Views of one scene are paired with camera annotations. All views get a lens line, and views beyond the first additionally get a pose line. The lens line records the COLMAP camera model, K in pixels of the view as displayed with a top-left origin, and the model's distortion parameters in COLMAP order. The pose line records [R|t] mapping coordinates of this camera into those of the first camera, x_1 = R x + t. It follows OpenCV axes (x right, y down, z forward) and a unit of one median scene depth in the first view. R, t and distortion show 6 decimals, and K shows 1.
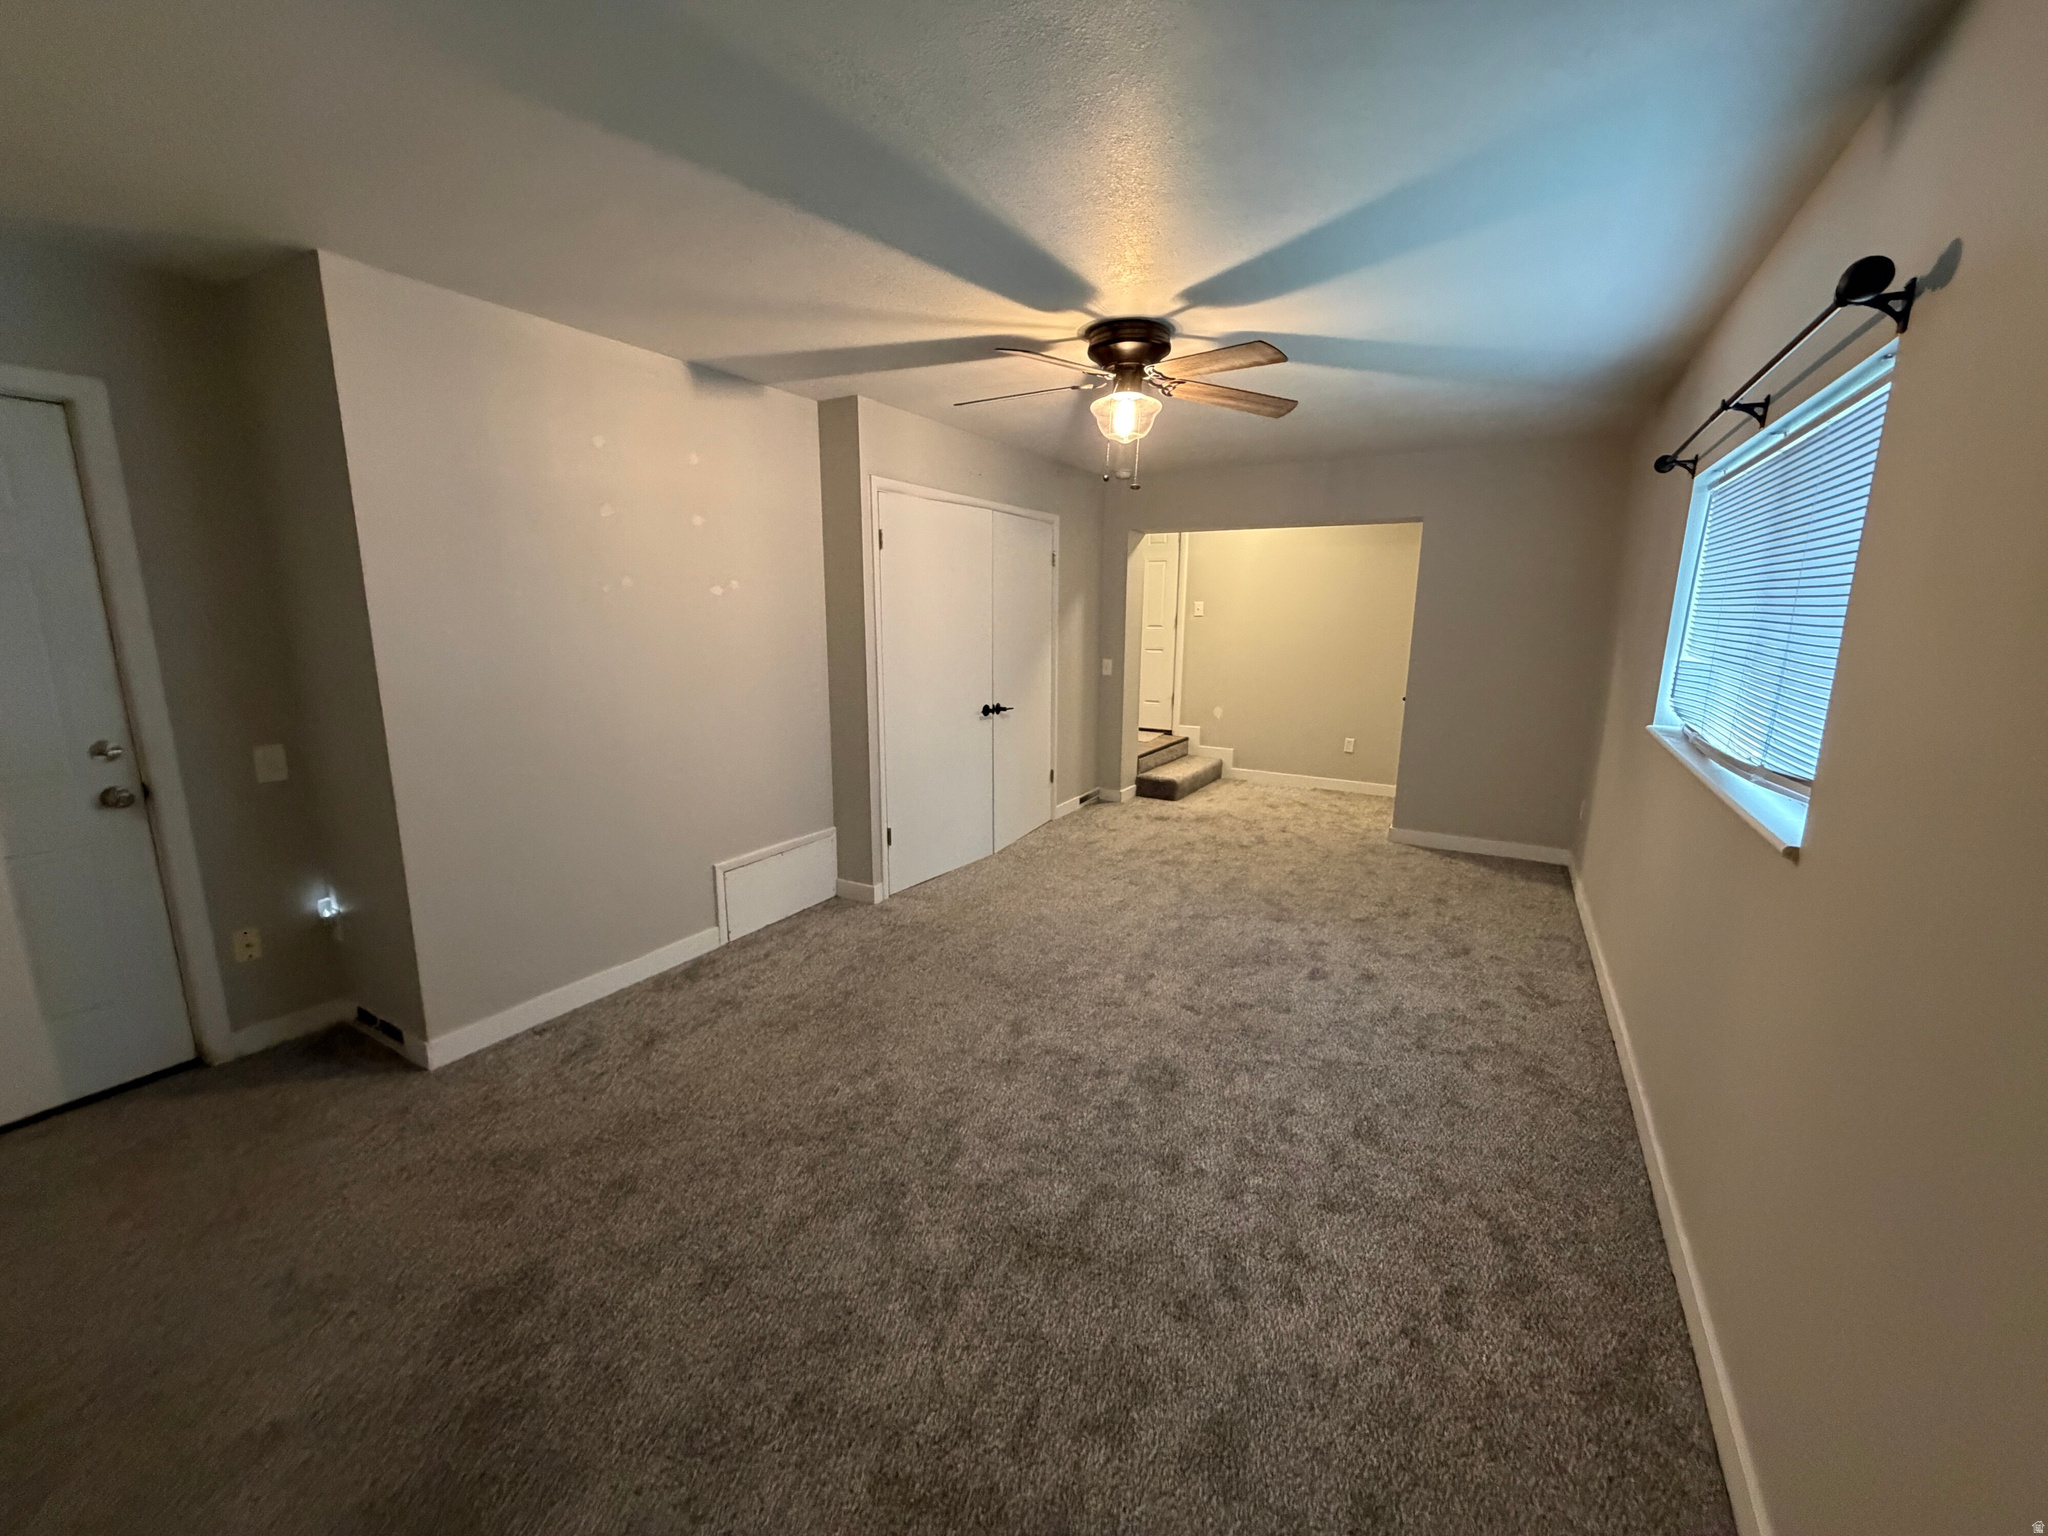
lens RADIAL K [[822.8, 0, 1024.0], [0, 822.8, 768.0], [0, 0, 1]] dist [-0.002716, 0.006189]
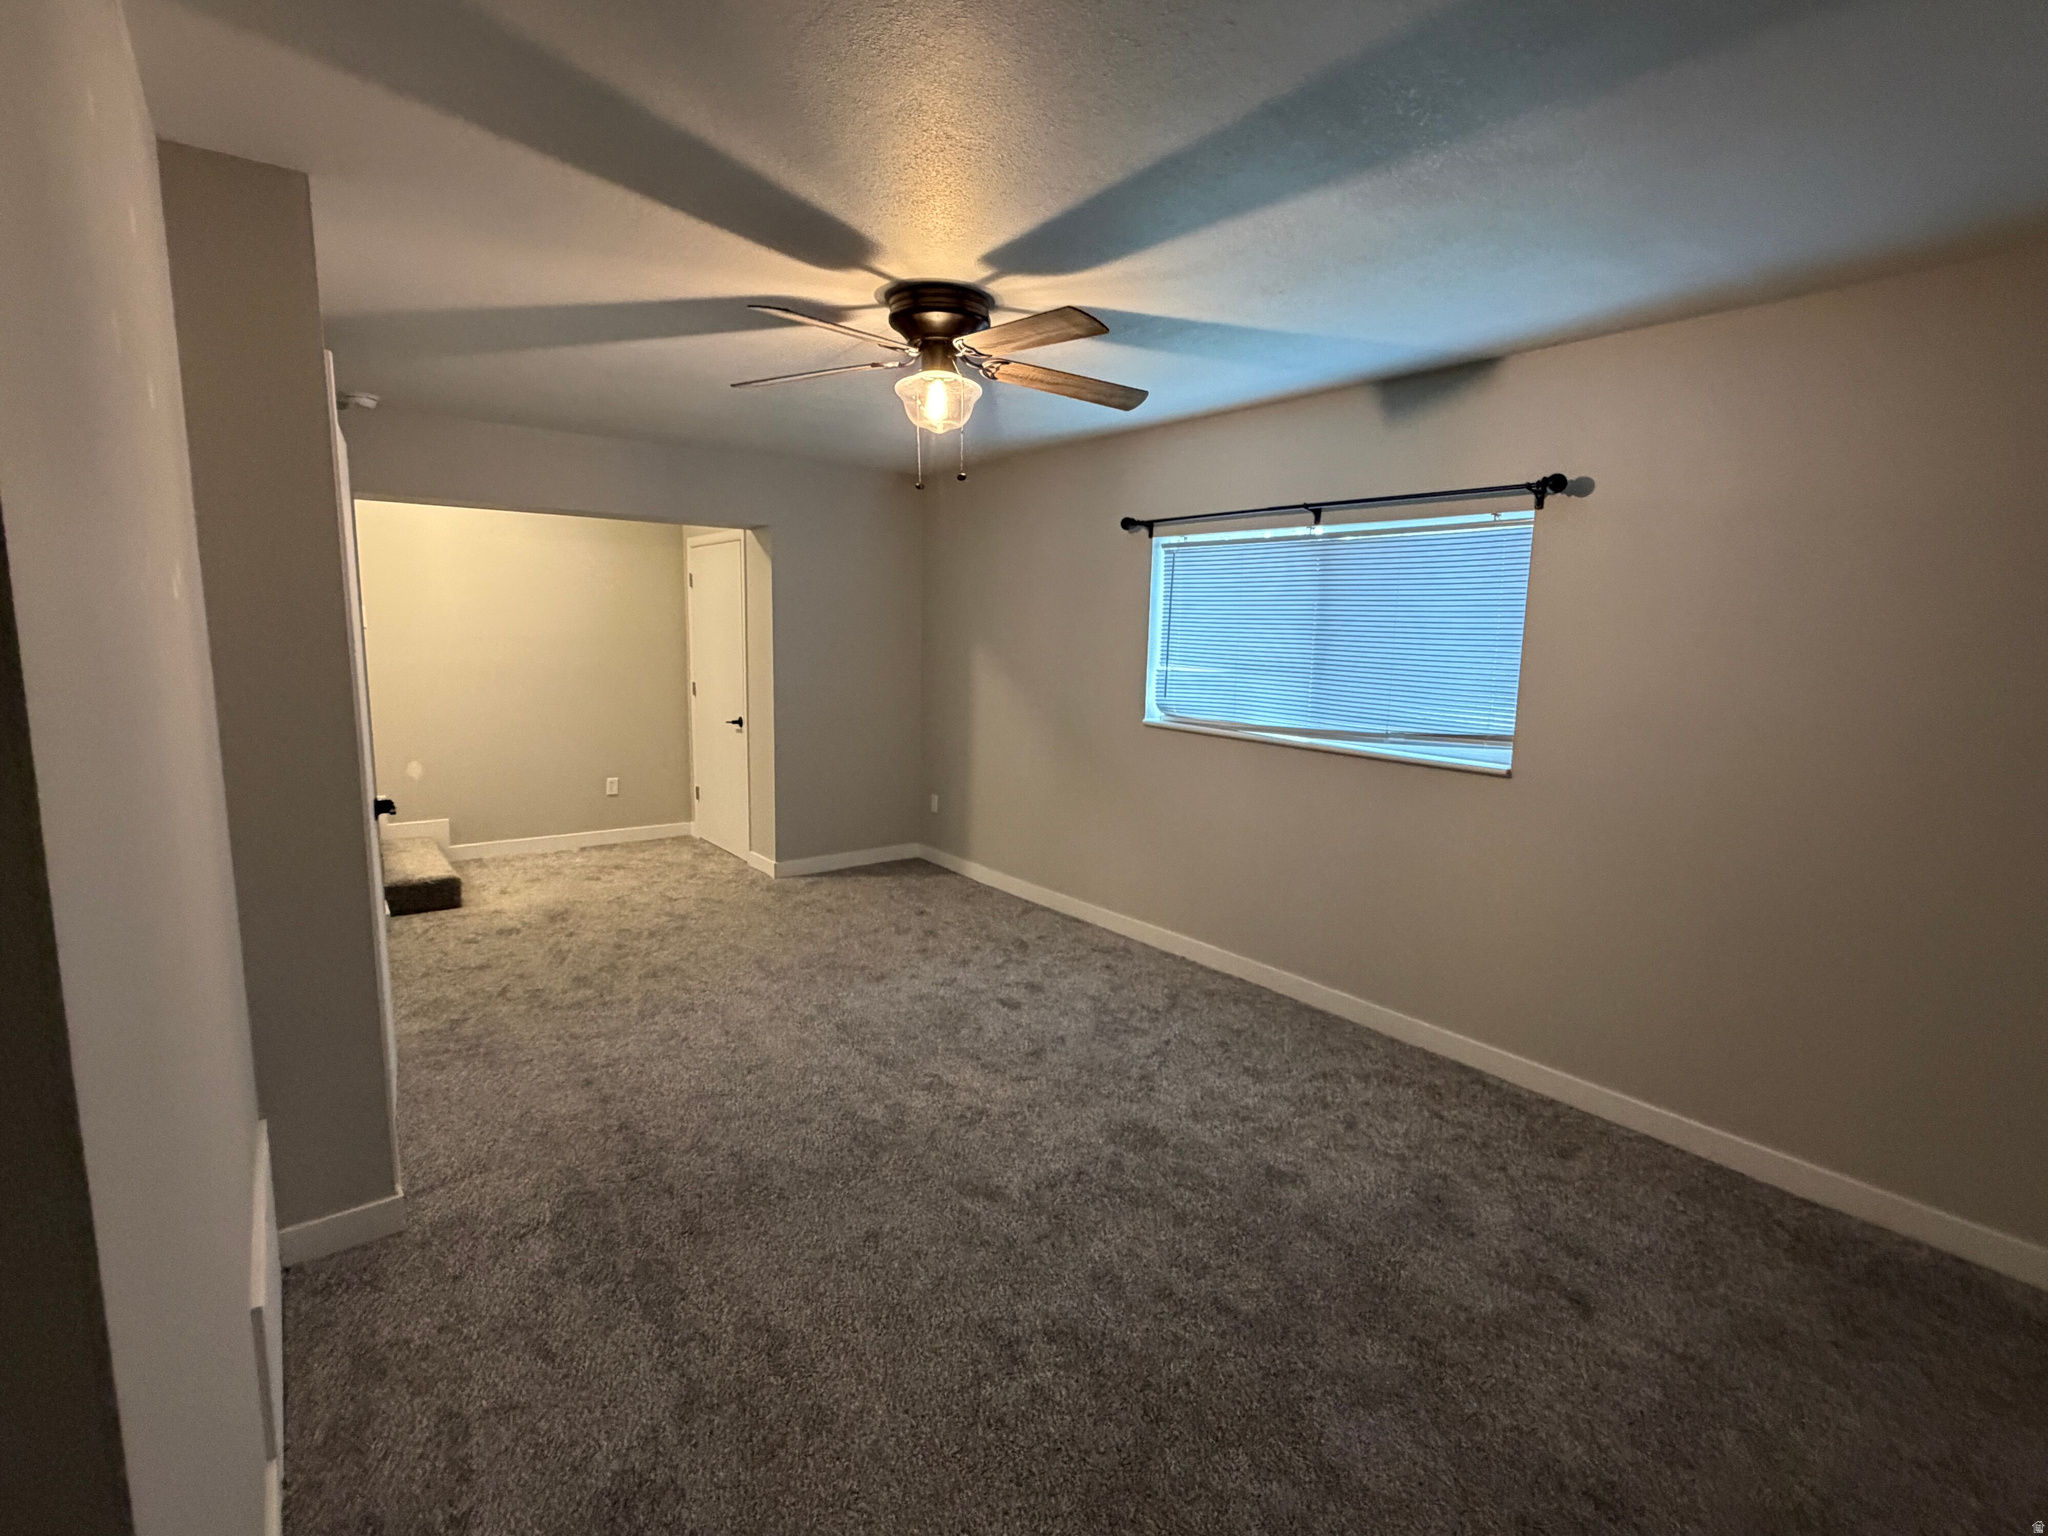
lens RADIAL K [[962.9, 0, 1019.8], [0, 962.9, 768.1], [0, 0, 1]] dist [-0.002194, -0.000609]
pose [[0.398043, -0.140444, 0.906552, -0.567616], [0.164433, 0.983130, 0.080109, -0.102121], [-0.902509, 0.117181, 0.414422, 0.422868]]
